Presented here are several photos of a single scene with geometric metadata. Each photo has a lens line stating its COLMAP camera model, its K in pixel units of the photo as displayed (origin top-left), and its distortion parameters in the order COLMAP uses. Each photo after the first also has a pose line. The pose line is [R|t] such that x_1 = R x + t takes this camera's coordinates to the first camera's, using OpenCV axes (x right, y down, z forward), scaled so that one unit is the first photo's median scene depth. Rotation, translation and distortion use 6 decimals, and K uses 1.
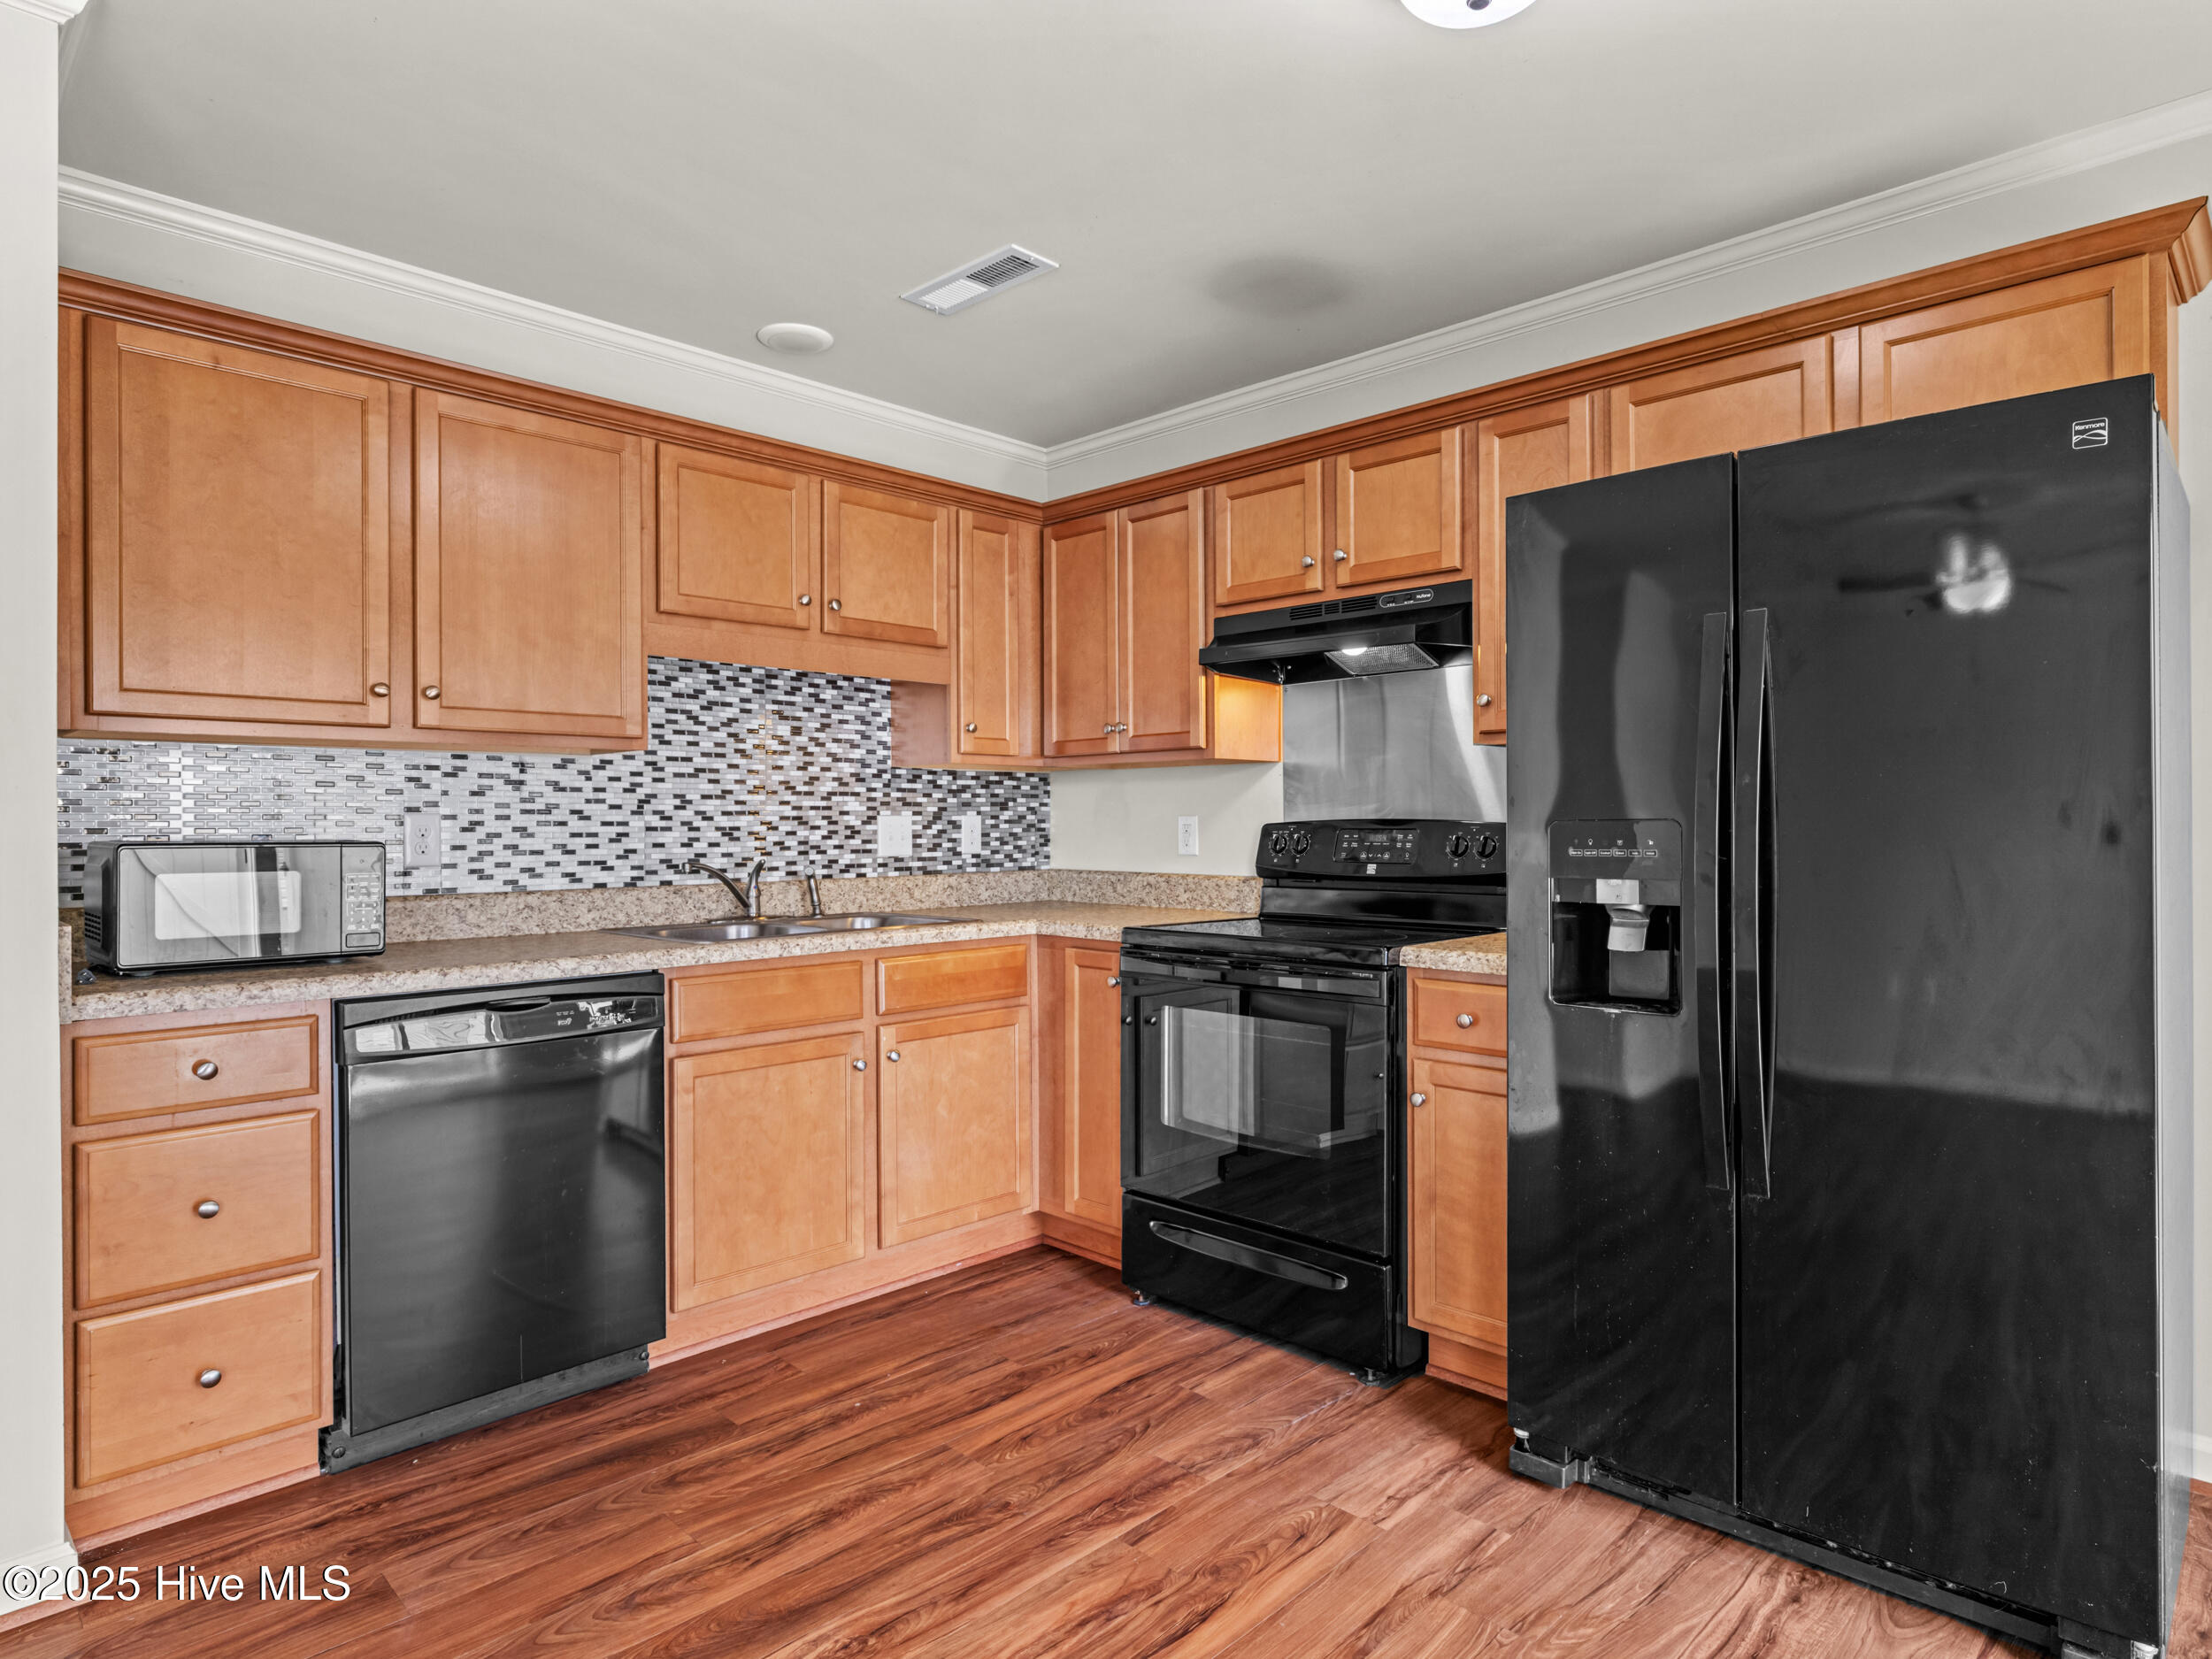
lens RADIAL K [[1255.8, 0, 1100.5], [0, 1255.8, 824.6], [0, 0, 1]] dist [-0.002143, -0.000541]
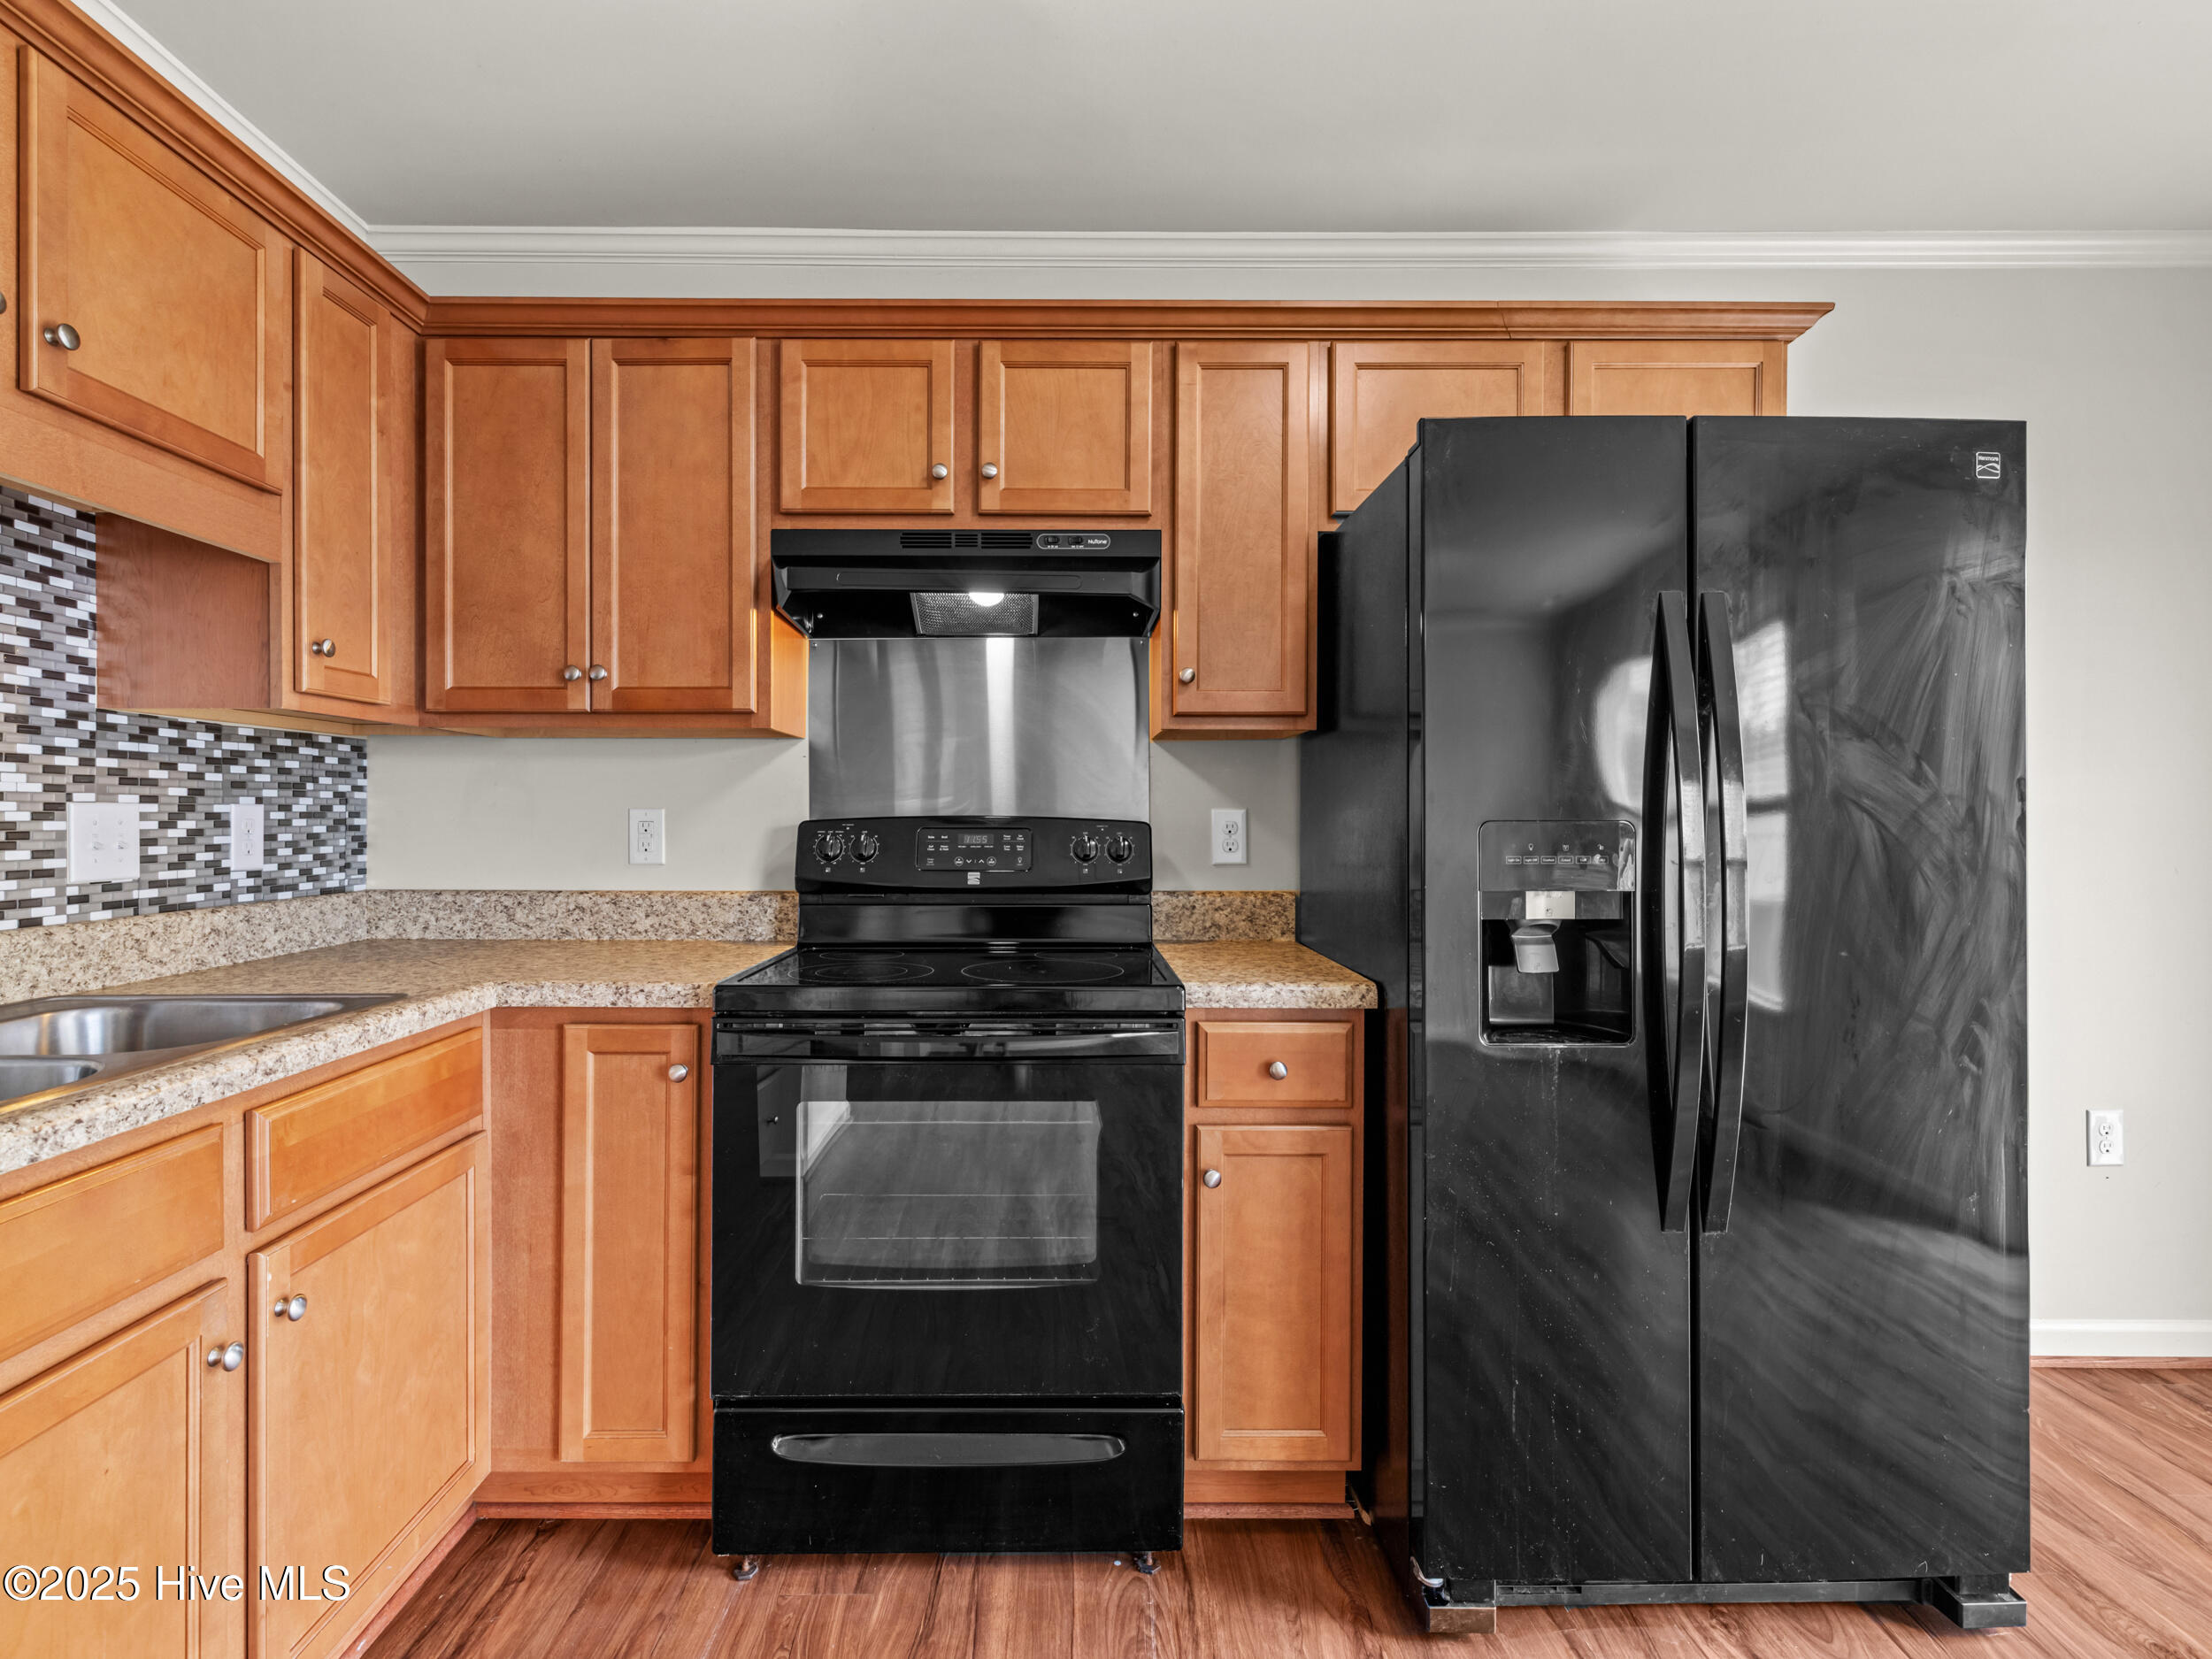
lens RADIAL K [[1073.1, 0, 1049.7], [0, 1073.1, 820.4], [0, 0, 1]] dist [-0.004159, -0.000127]
pose [[0.713997, 0.002581, 0.700144, -0.220661], [-0.004054, 0.999992, 0.000447, -0.001888], [-0.700137, -0.003157, 0.714002, 0.465202]]
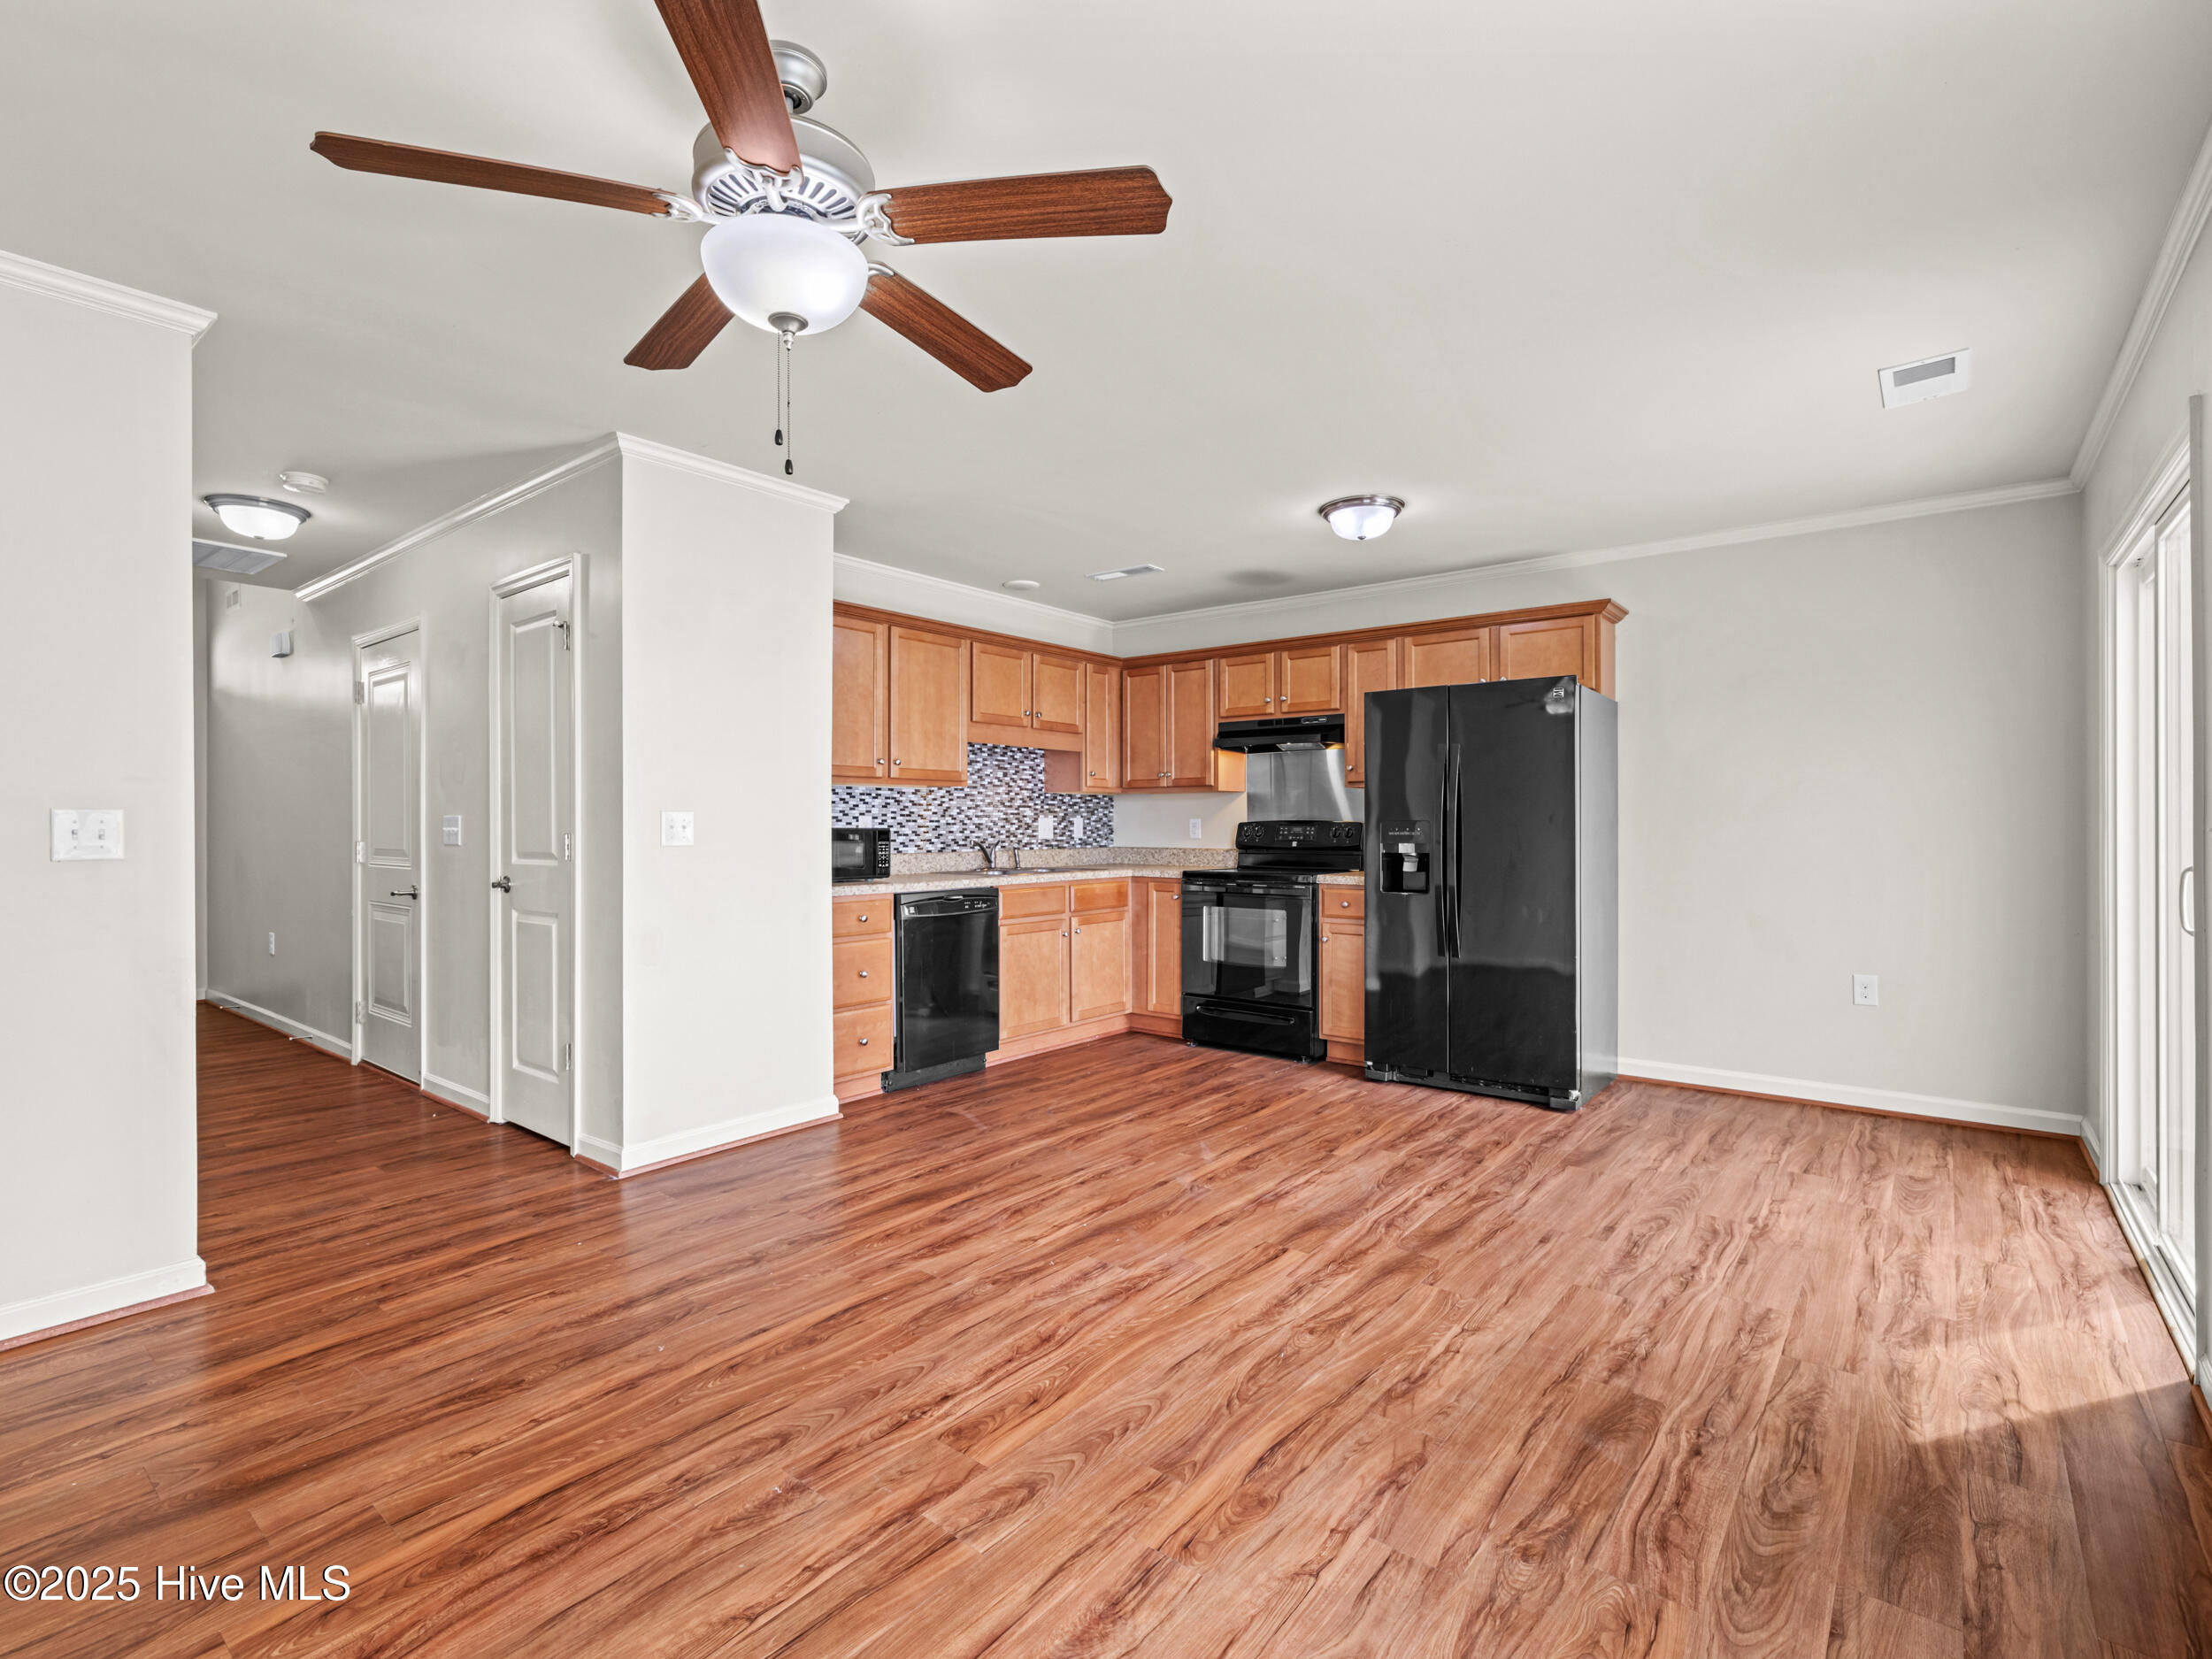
lens RADIAL K [[1053.4, 0, 1106.0], [0, 1053.4, 829.5], [0, 0, 1]] dist [-0.001597, 0.000562]
pose [[0.993618, 0.002488, 0.112774, -0.288711], [-0.002834, 0.999992, 0.002912, 0.006457], [-0.112766, -0.003213, 0.993616, -0.699962]]
